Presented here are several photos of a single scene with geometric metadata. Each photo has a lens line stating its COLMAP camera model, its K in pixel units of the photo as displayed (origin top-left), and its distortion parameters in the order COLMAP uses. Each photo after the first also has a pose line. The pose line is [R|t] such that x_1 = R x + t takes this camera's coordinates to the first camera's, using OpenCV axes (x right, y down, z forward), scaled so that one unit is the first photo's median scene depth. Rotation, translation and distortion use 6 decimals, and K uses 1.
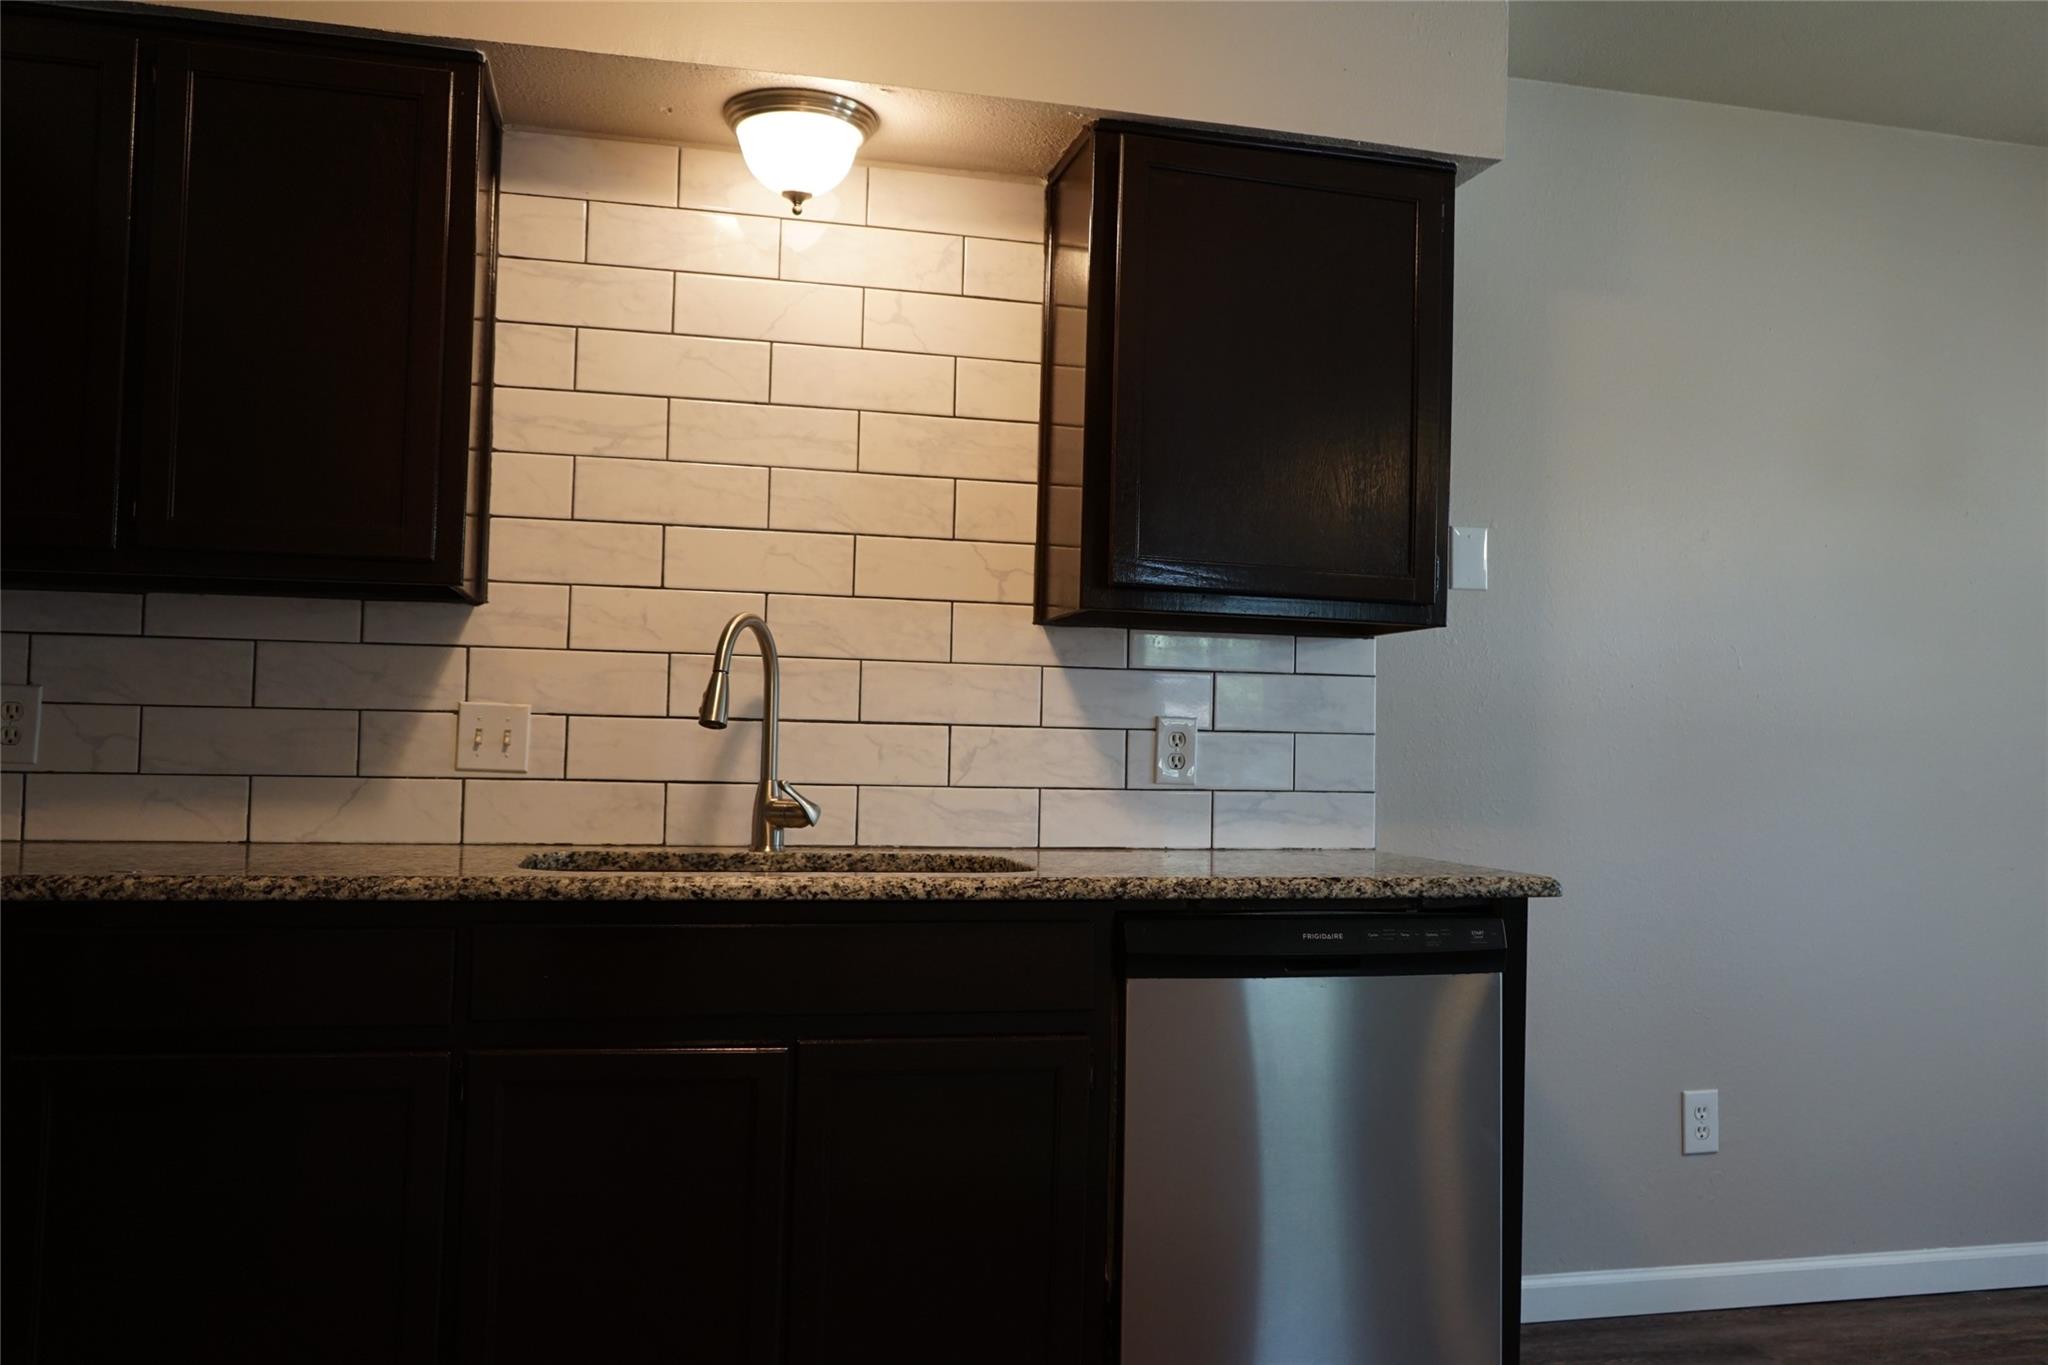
lens RADIAL K [[1614.1, 0, 1024.0], [0, 1614.1, 682.5], [0, 0, 1]] dist [-0.010573, 0.005726]
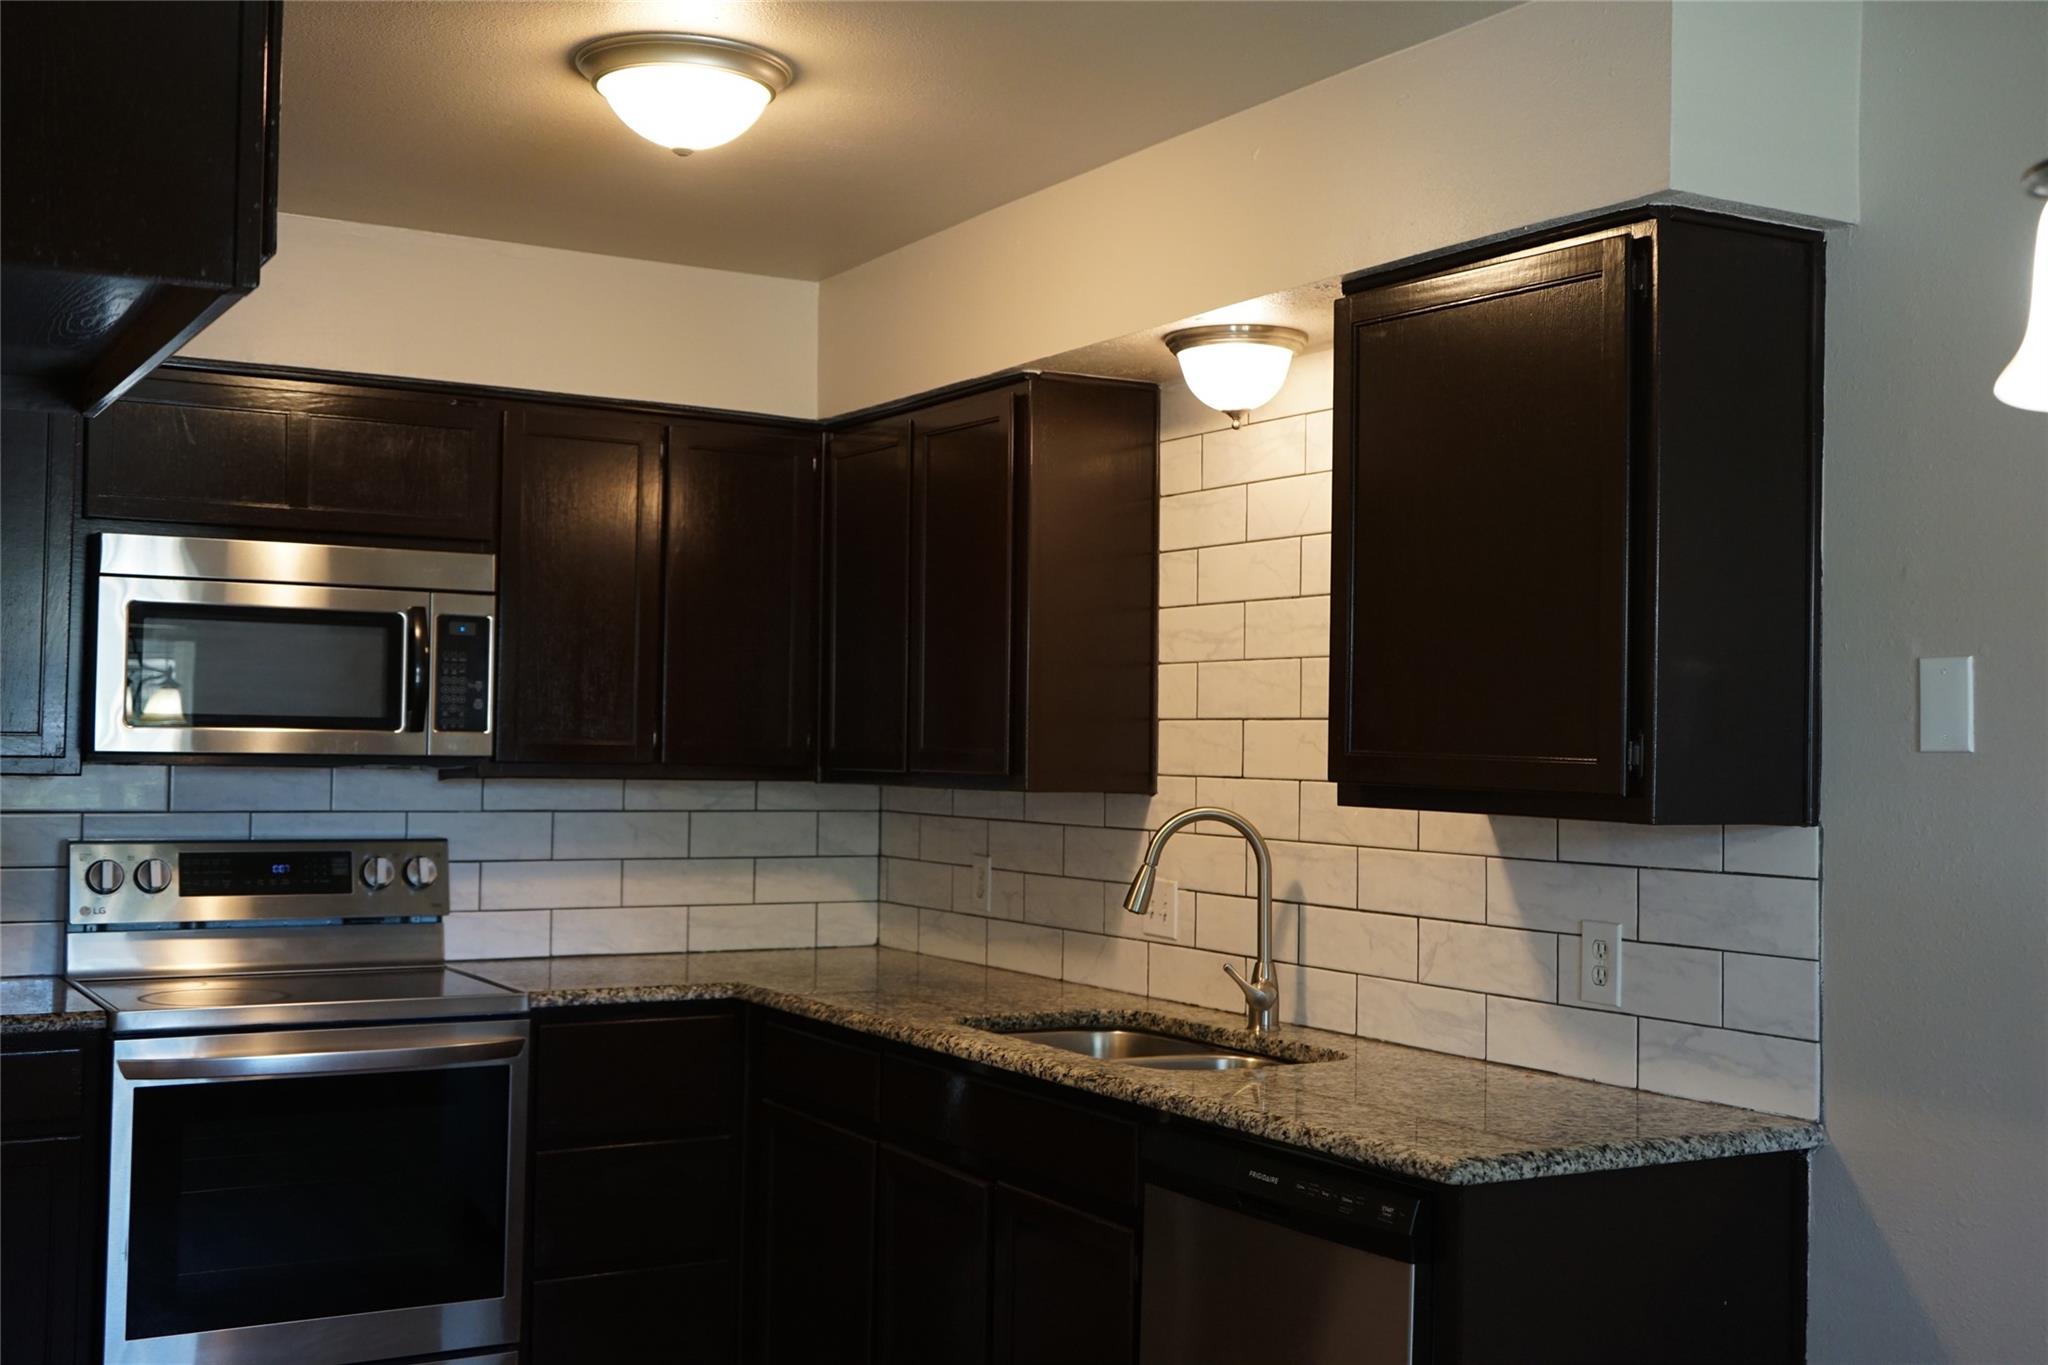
lens RADIAL K [[2231.8, 0, 1024.0], [0, 2231.8, 682.5], [0, 0, 1]] dist [0.010350, 0.006552]
pose [[0.298099, -0.043712, -0.953534, 1.131181], [0.030387, 0.998879, -0.036291, -0.070024], [0.954051, -0.018157, 0.299093, 0.395639]]
